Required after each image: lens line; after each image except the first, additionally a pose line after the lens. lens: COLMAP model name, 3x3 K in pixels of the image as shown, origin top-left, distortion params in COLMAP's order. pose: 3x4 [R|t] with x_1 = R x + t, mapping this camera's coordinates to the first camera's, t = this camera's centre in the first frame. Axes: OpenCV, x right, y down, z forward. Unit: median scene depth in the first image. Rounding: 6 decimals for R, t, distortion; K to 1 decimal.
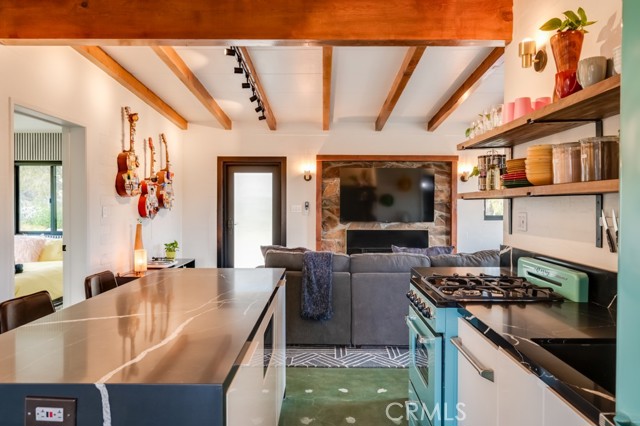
lens RADIAL K [[427.8, 0, 318.6], [0, 427.8, 209.0], [0, 0, 1]] dist [-0.002821, -0.000509]
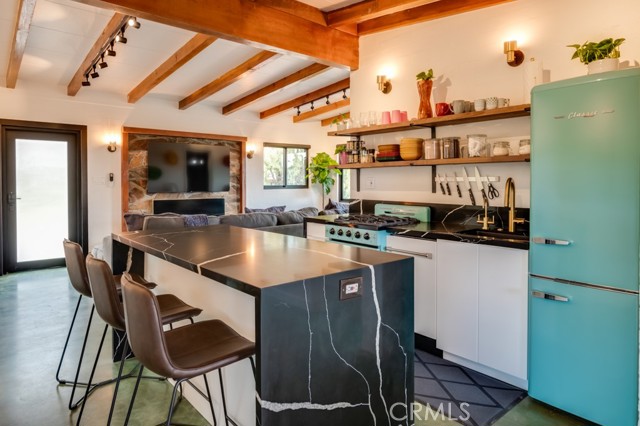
lens RADIAL K [[401.1, 0, 319.2], [0, 401.1, 185.7], [0, 0, 1]] dist [0.003747, -0.000760]
pose [[0.757507, -0.009442, 0.652759, -0.269362], [0.009388, 0.999950, 0.003570, 0.012903], [-0.652759, 0.003424, 0.757558, -0.012240]]
